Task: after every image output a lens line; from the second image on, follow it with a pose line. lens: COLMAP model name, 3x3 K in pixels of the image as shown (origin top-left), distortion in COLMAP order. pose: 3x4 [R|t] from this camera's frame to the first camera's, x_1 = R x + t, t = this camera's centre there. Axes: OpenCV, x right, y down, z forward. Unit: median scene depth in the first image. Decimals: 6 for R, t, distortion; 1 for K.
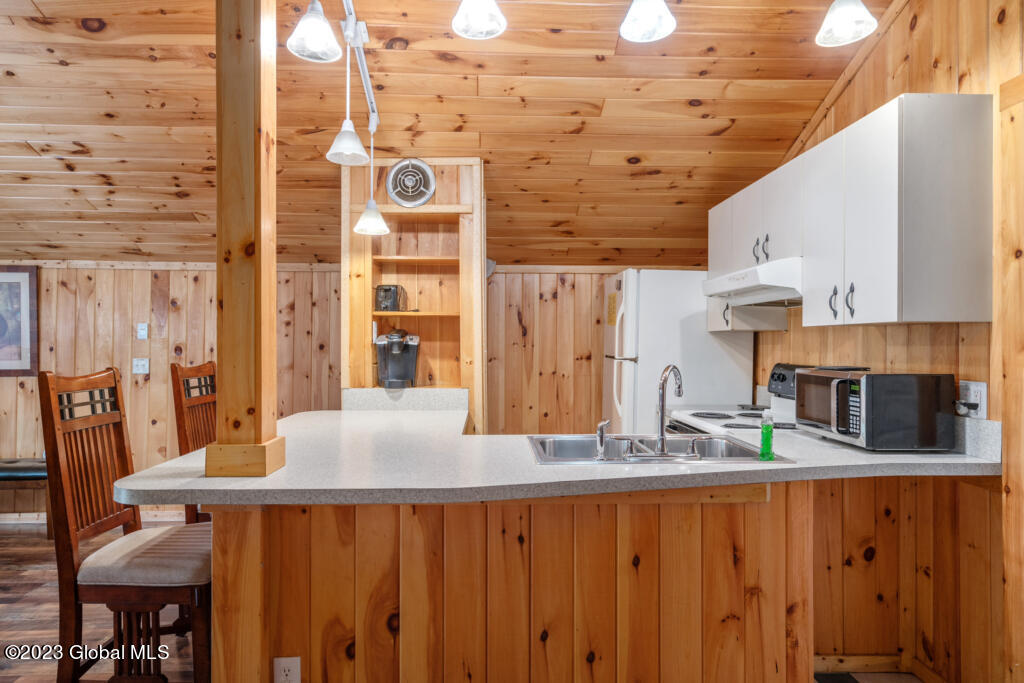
lens RADIAL K [[573.1, 0, 512.0], [0, 573.1, 341.5], [0, 0, 1]] dist [0.000845, -0.000154]
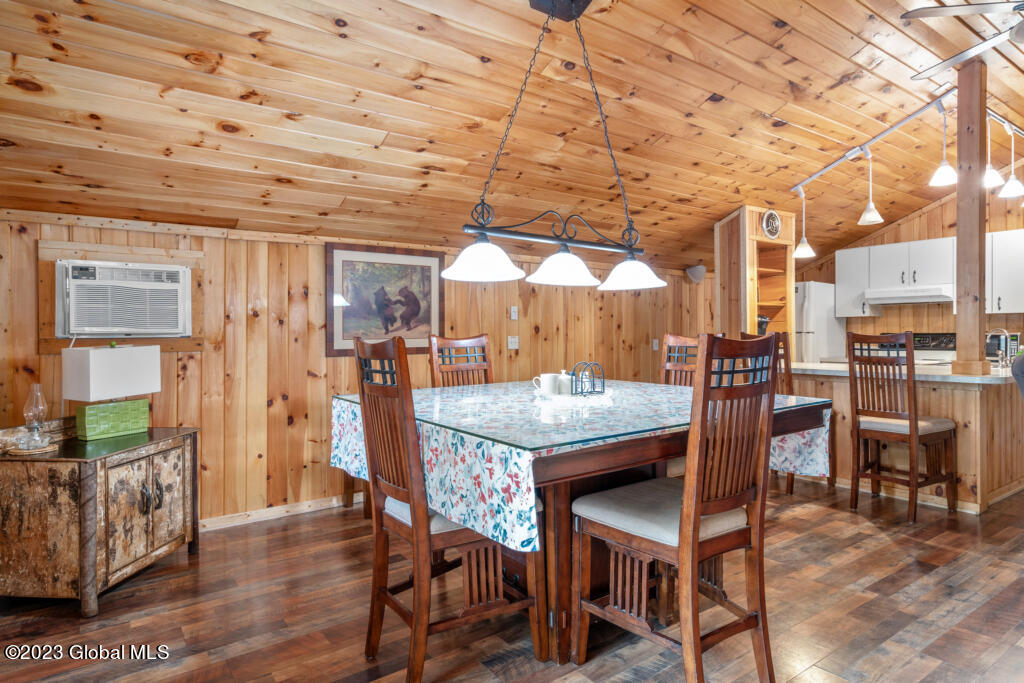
lens RADIAL K [[573.1, 0, 512.0], [0, 573.1, 341.5], [0, 0, 1]] dist [0.000845, -0.000154]
pose [[0.848991, -0.012945, 0.528249, -1.295109], [0.004248, 0.999835, 0.017674, 0.019937], [-0.528391, -0.012761, 0.848905, 0.001029]]
